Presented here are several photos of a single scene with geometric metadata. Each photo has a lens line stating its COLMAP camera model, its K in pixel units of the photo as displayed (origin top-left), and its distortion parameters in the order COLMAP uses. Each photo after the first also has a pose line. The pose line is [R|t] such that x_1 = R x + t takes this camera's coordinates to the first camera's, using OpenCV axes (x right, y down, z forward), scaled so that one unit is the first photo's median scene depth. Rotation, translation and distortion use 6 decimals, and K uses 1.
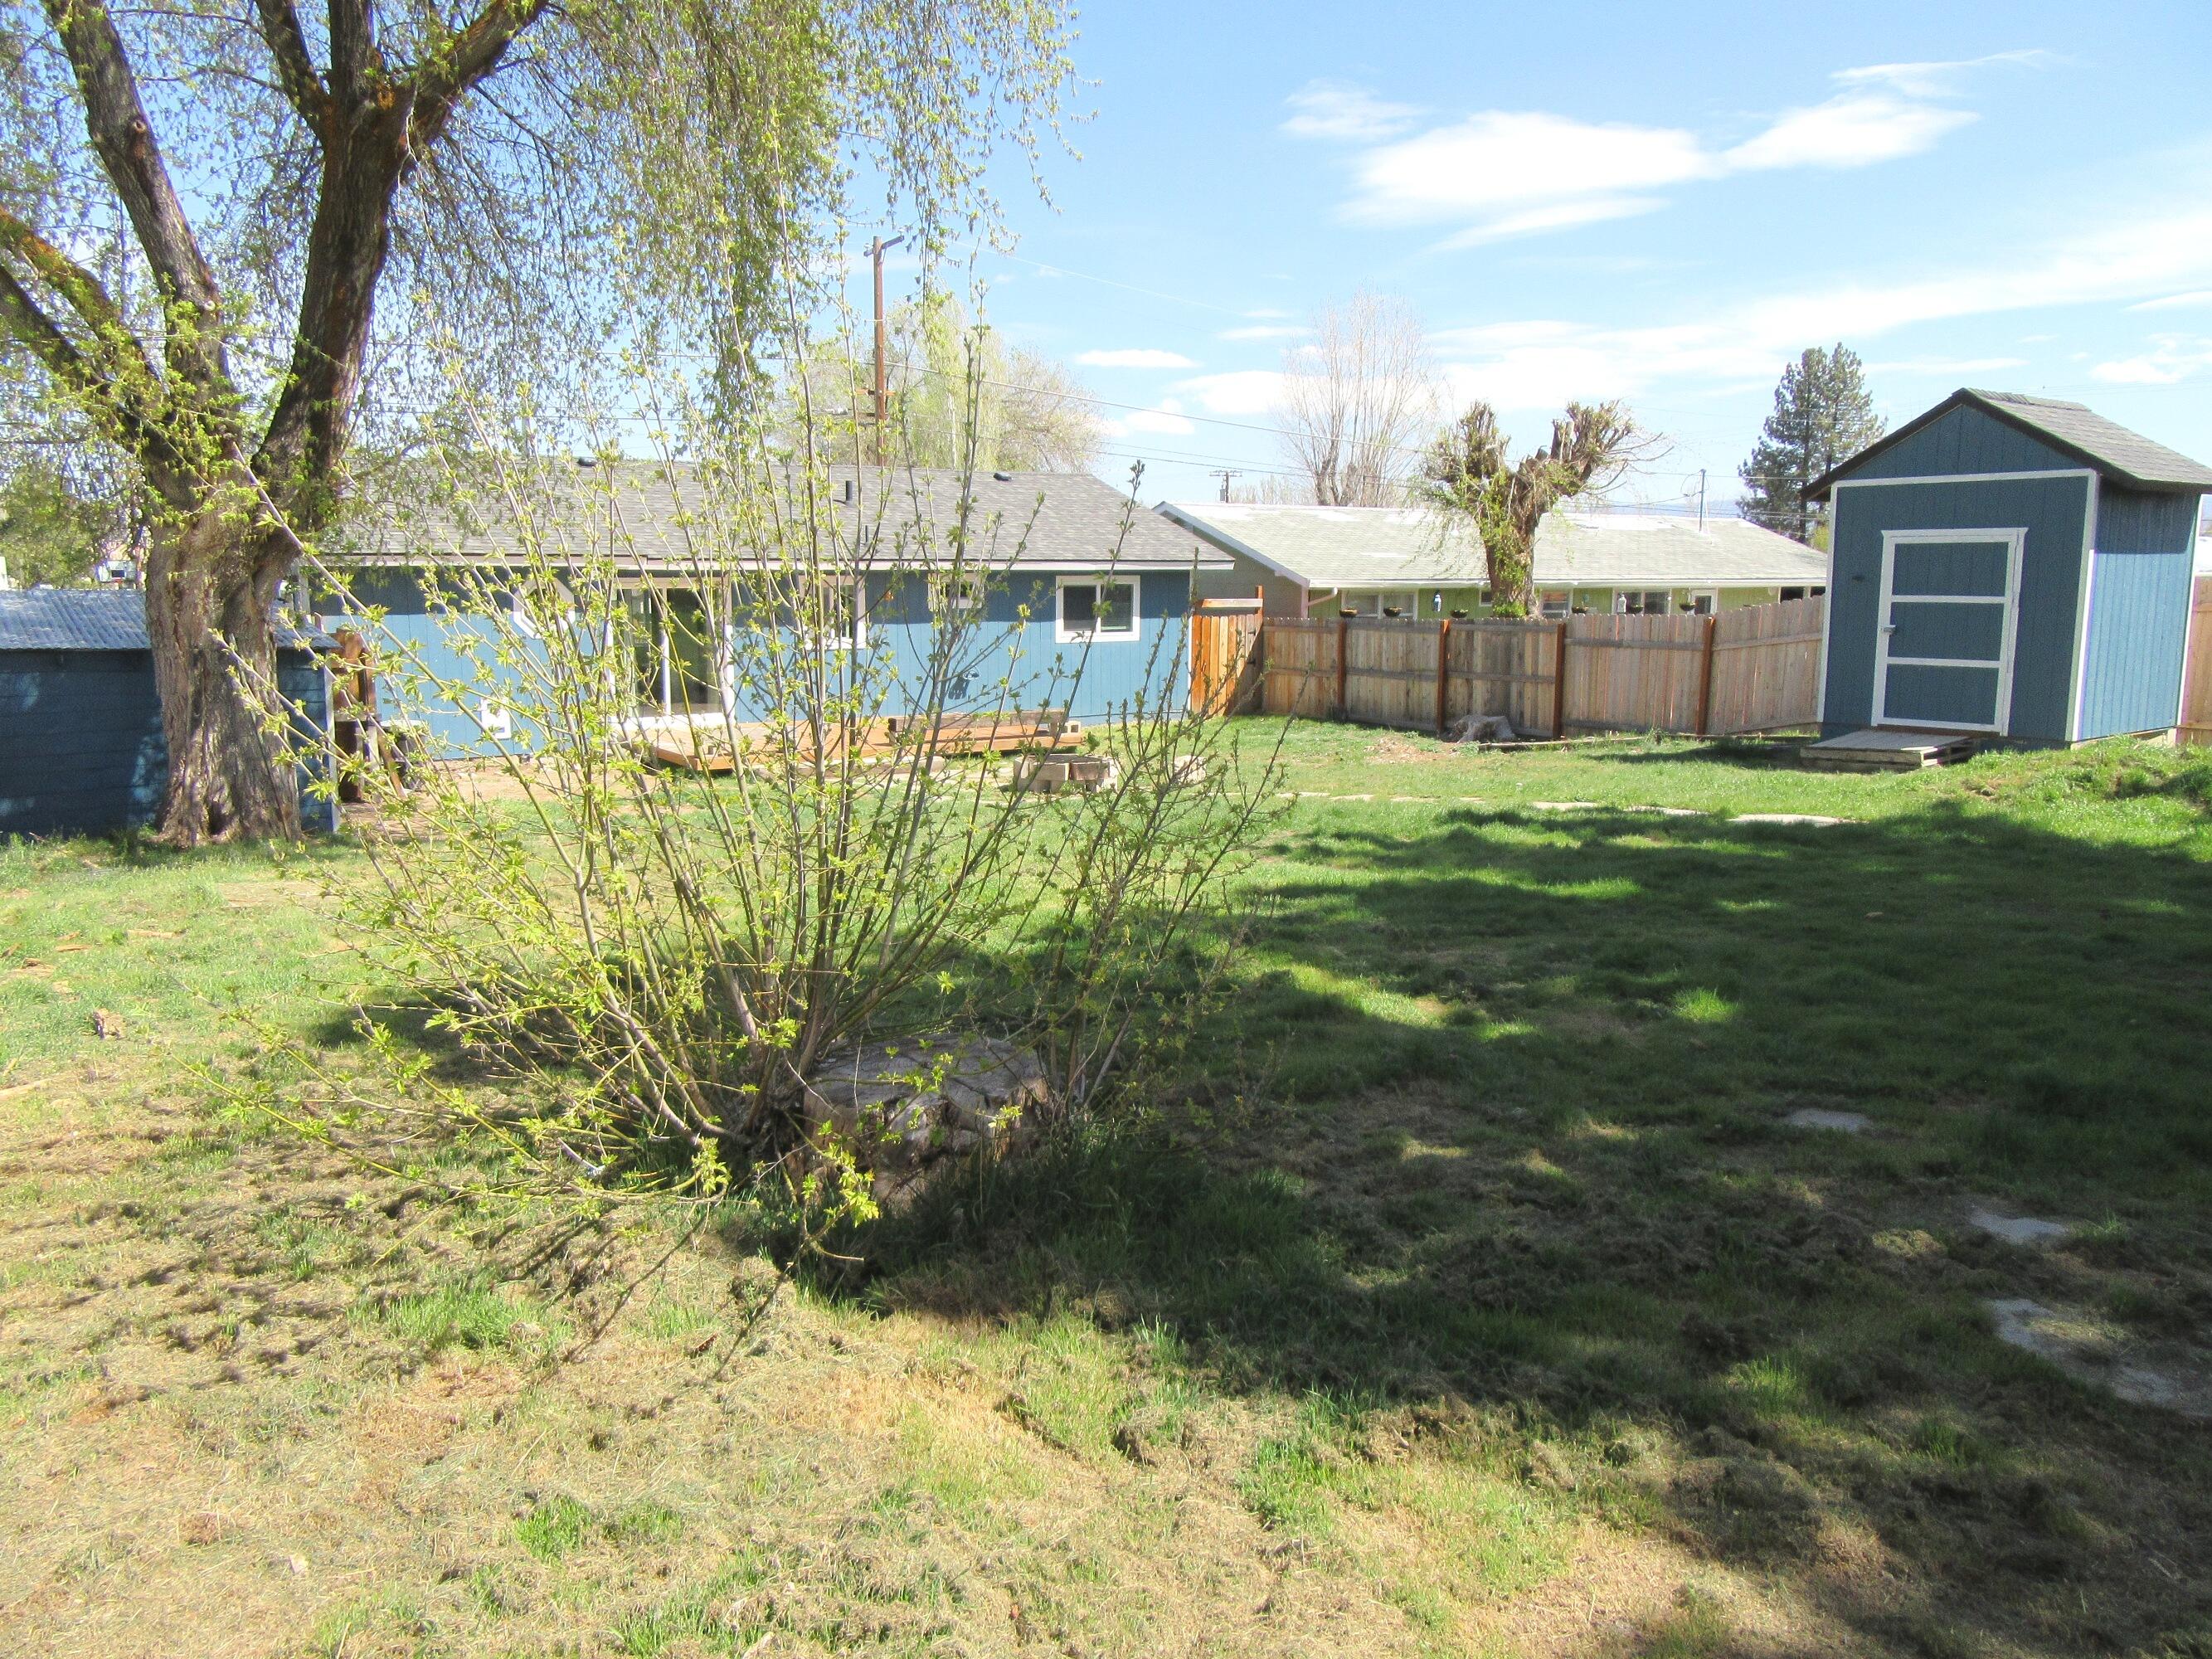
lens RADIAL K [[1636.0, 0, 1112.0], [0, 1636.0, 821.0], [0, 0, 1]] dist [-0.007263, 0.000837]
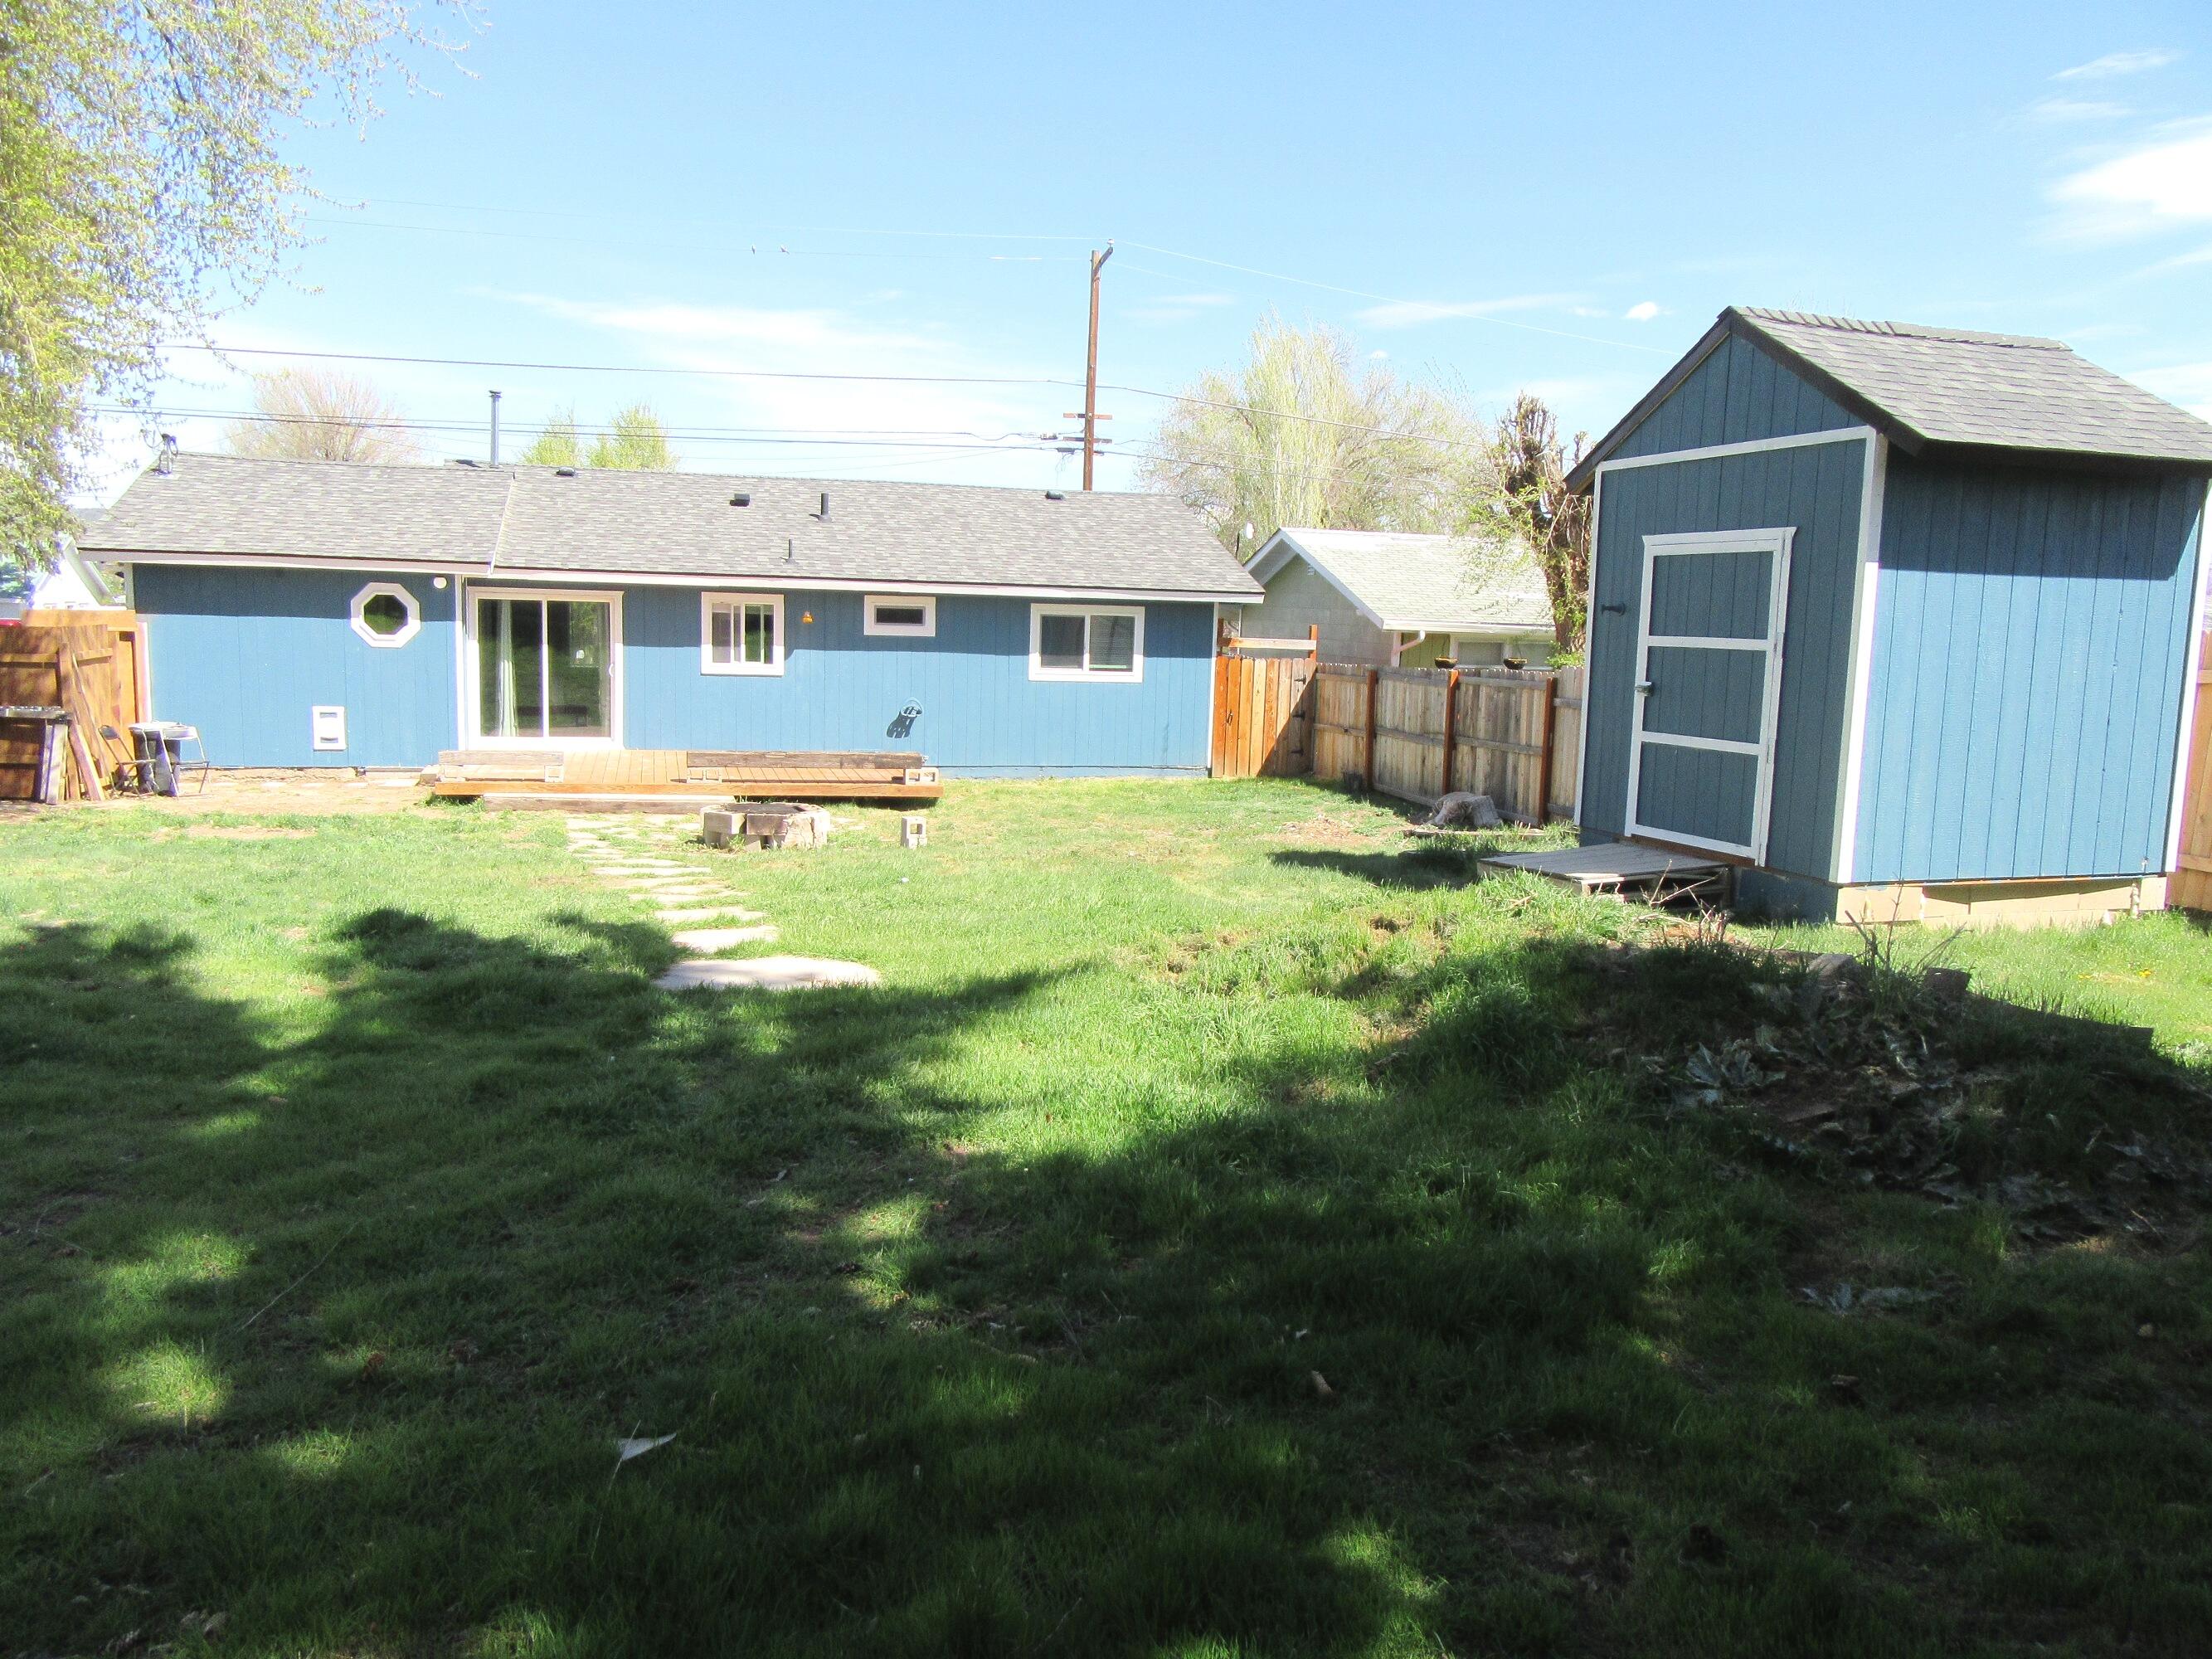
lens RADIAL K [[1636.0, 0, 1108.4], [0, 1636.0, 829.0], [0, 0, 1]] dist [-0.007263, 0.000837]
pose [[0.932219, 0.073535, -0.354346, 0.327504], [-0.083120, 0.996469, -0.011883, -0.023537], [0.352221, 0.040531, 0.935039, 0.208069]]
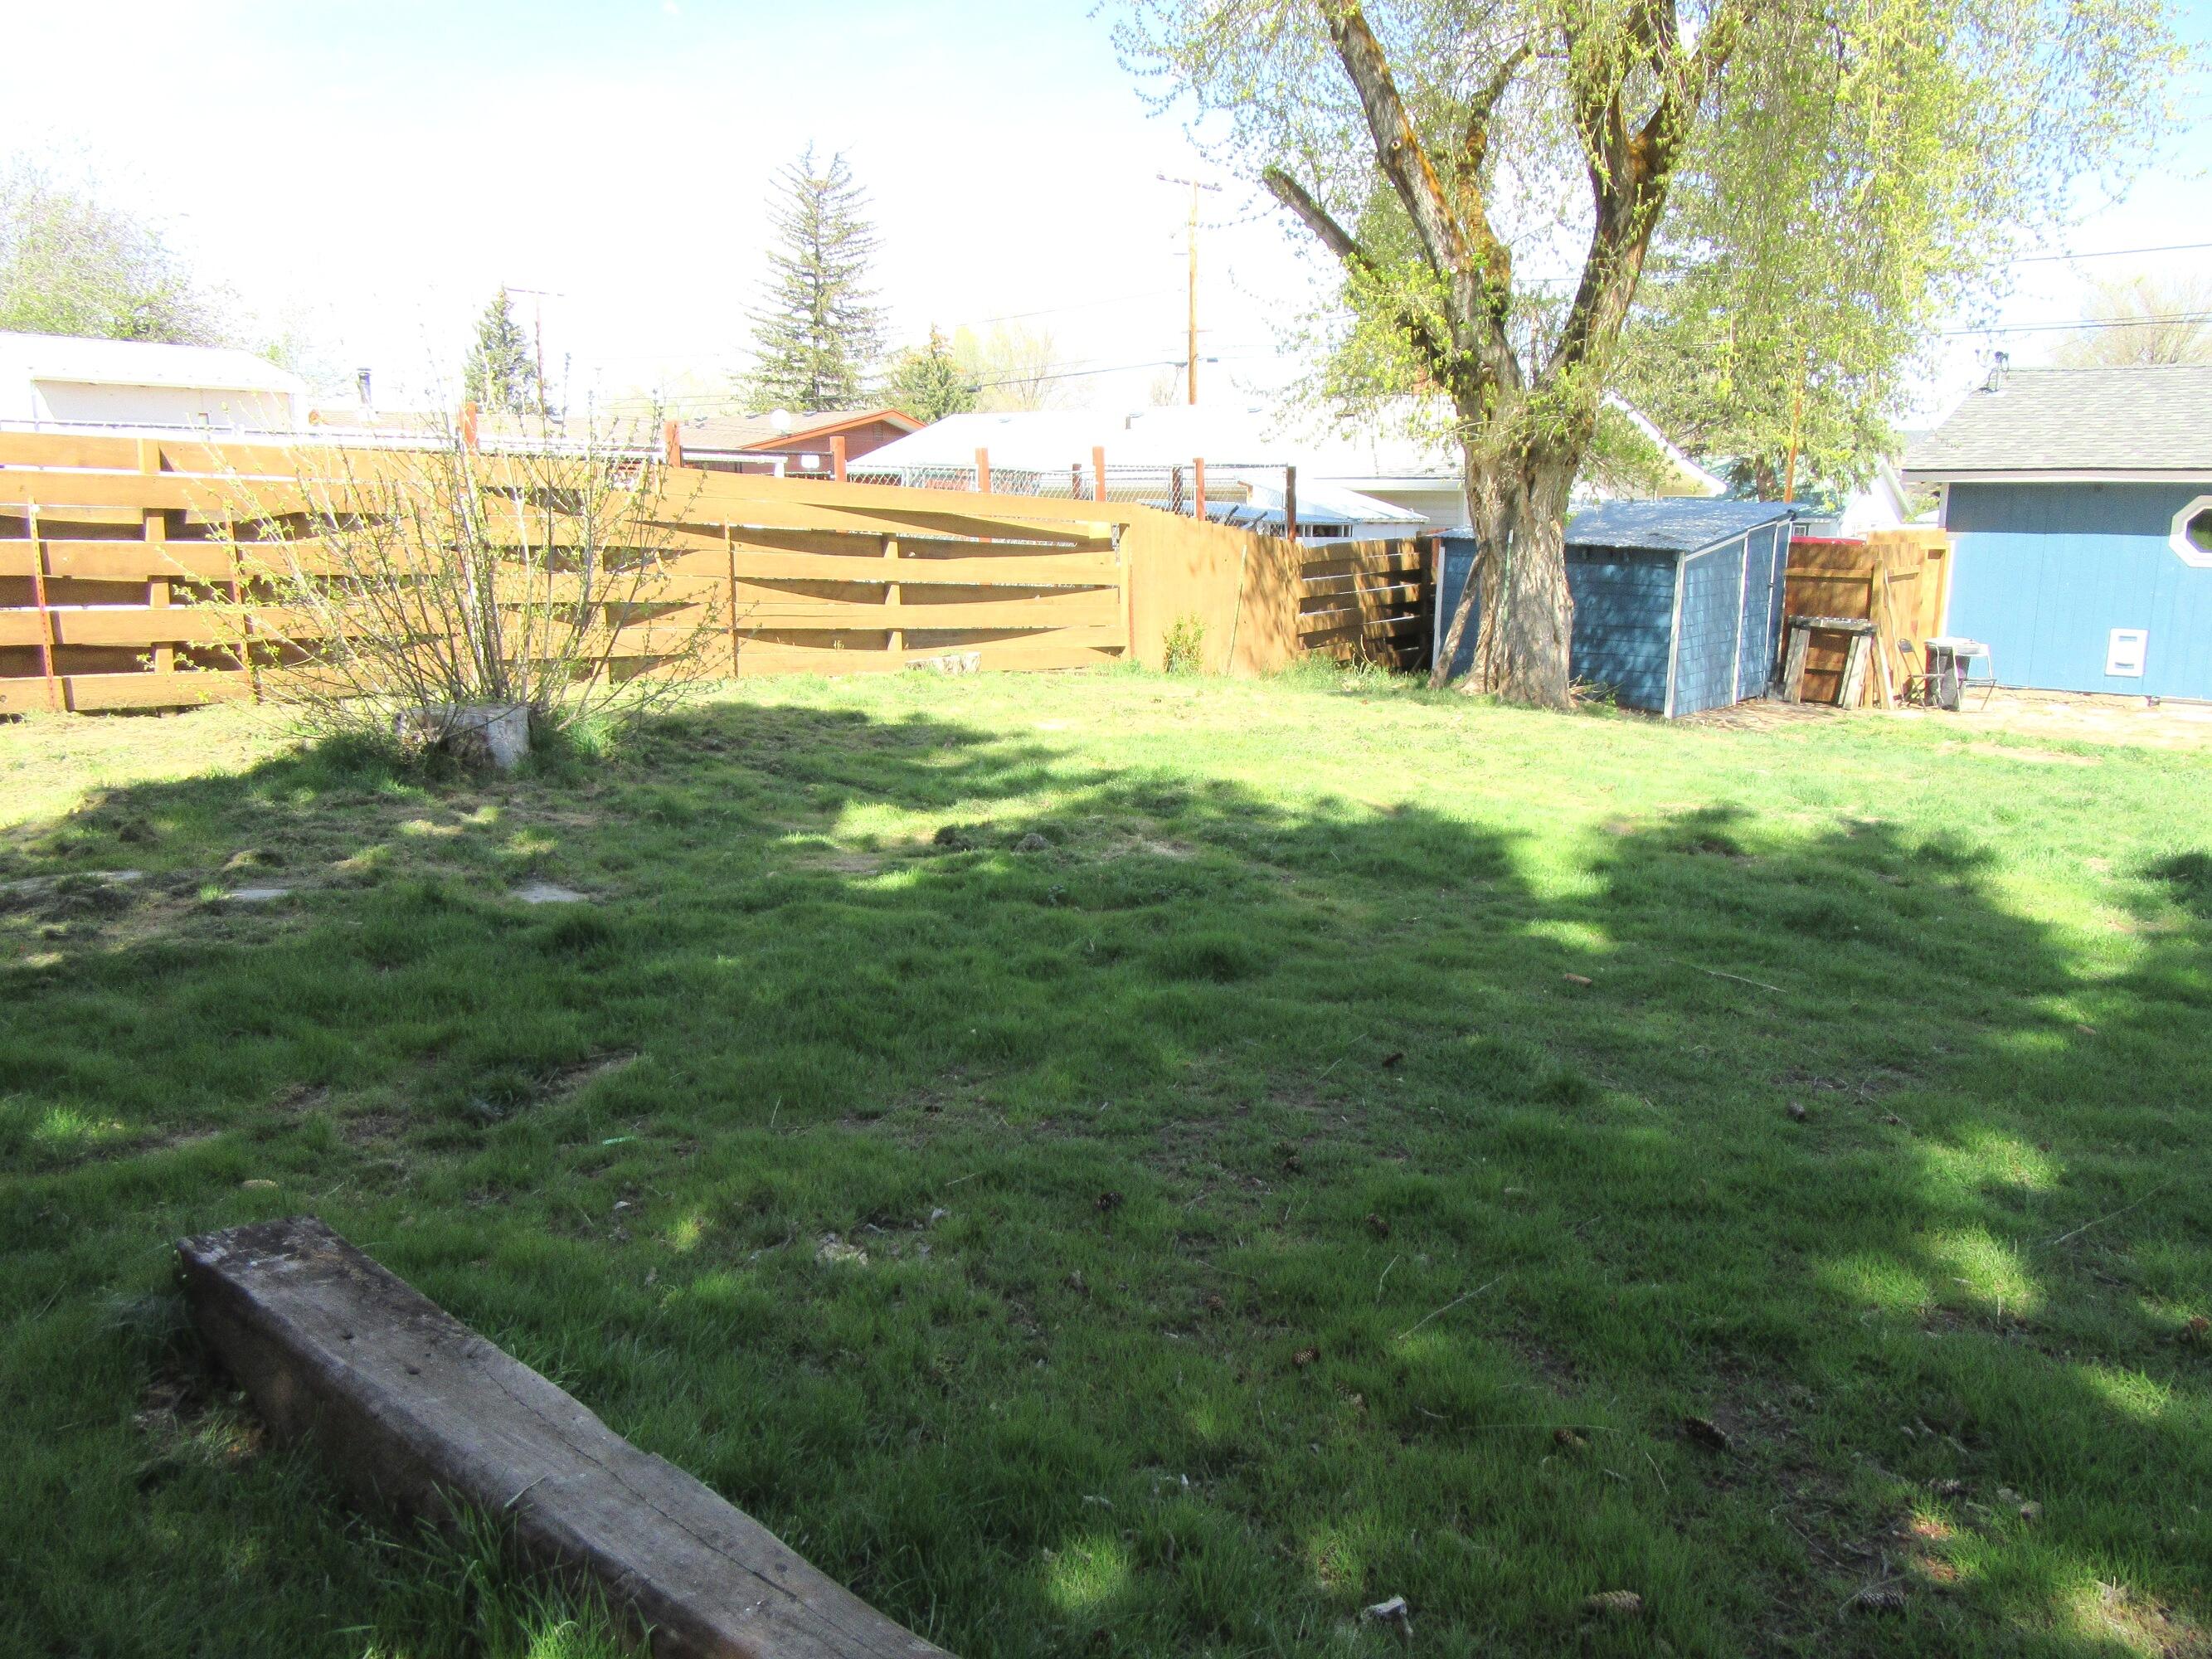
lens RADIAL K [[1636.0, 0, 1104.8], [0, 1636.0, 831.1], [0, 0, 1]] dist [-0.007263, 0.000837]
pose [[0.207990, 0.196407, -0.958209, 0.324199], [-0.155403, 0.973825, 0.165875, -0.022192], [0.965707, 0.114408, 0.233068, 0.199115]]
